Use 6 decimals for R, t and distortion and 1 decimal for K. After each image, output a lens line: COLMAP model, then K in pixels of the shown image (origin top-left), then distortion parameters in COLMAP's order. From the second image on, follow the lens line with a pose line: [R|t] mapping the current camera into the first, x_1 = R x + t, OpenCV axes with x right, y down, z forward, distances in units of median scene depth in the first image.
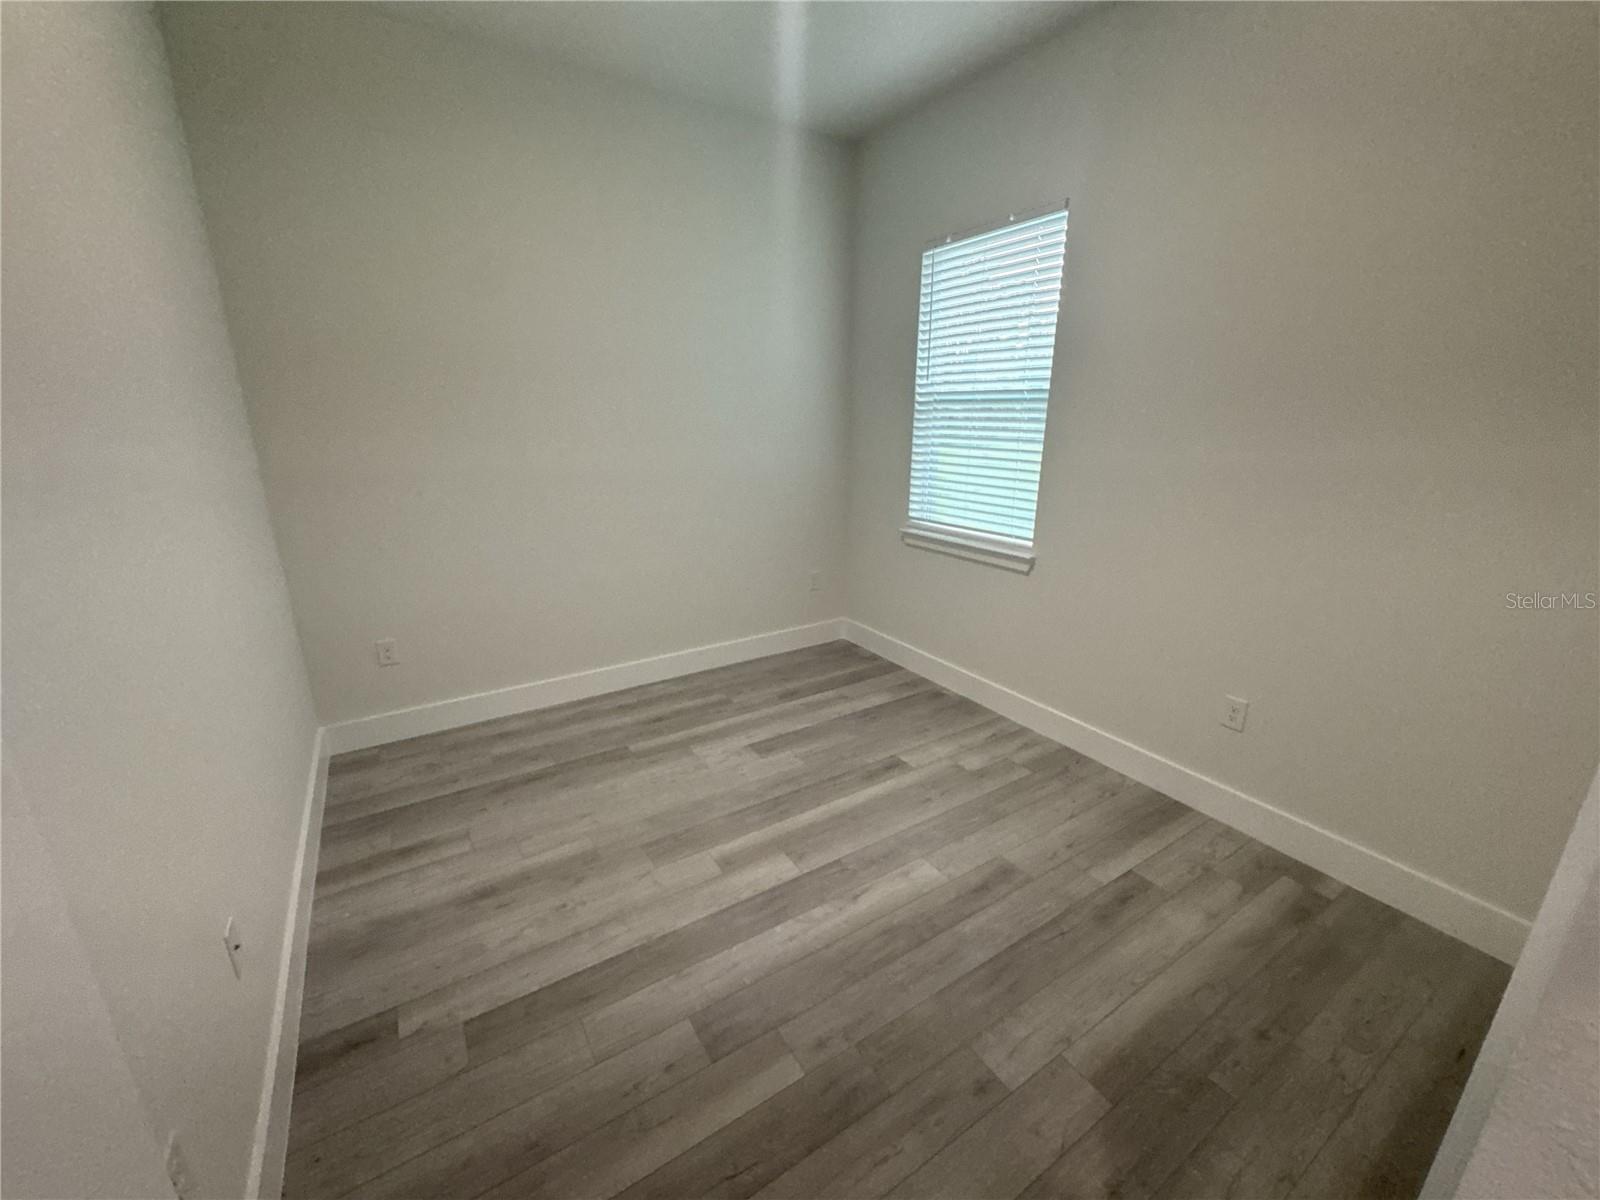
lens RADIAL K [[640.5, 0, 795.8], [0, 640.5, 605.0], [0, 0, 1]] dist [0.000607, 0.000186]
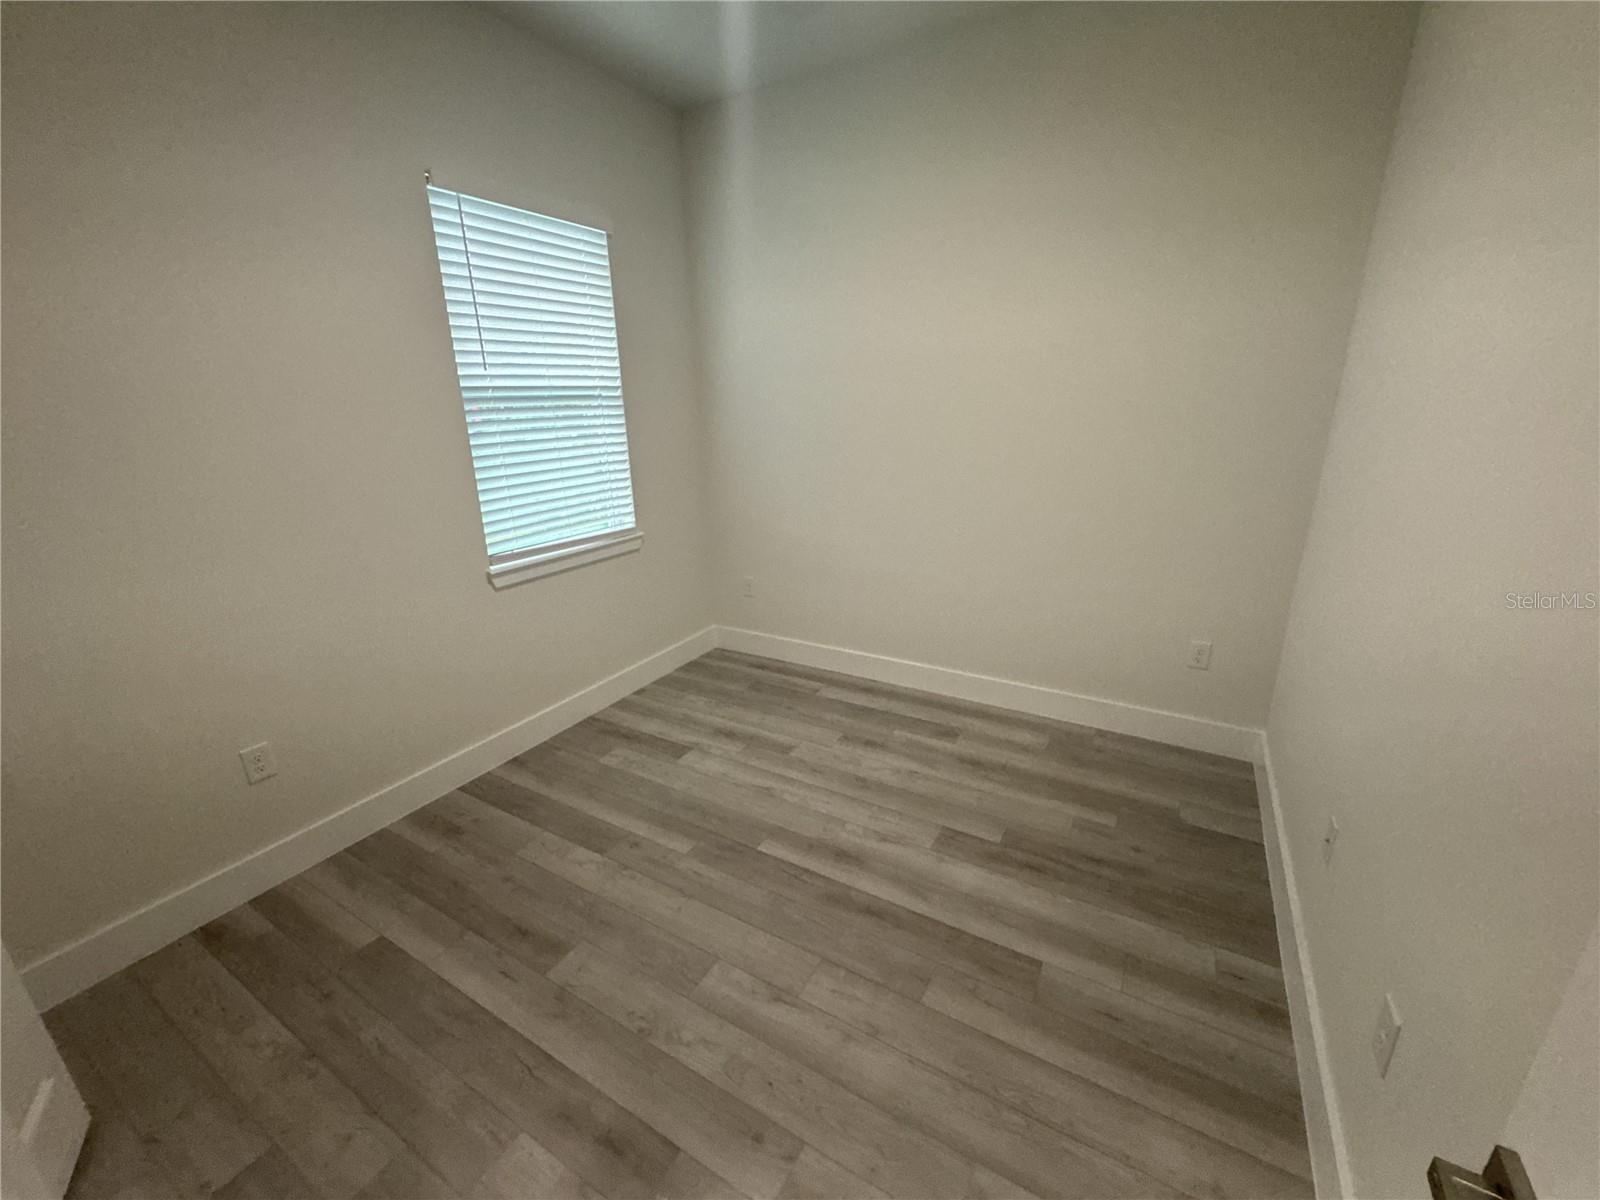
lens RADIAL K [[640.5, 0, 795.8], [0, 640.5, 605.0], [0, 0, 1]] dist [0.000607, 0.000186]
pose [[-0.438951, -0.260391, 0.859952, -0.750979], [0.281469, 0.869063, 0.406822, -0.341487], [-0.853286, 0.420625, -0.308184, 1.128907]]
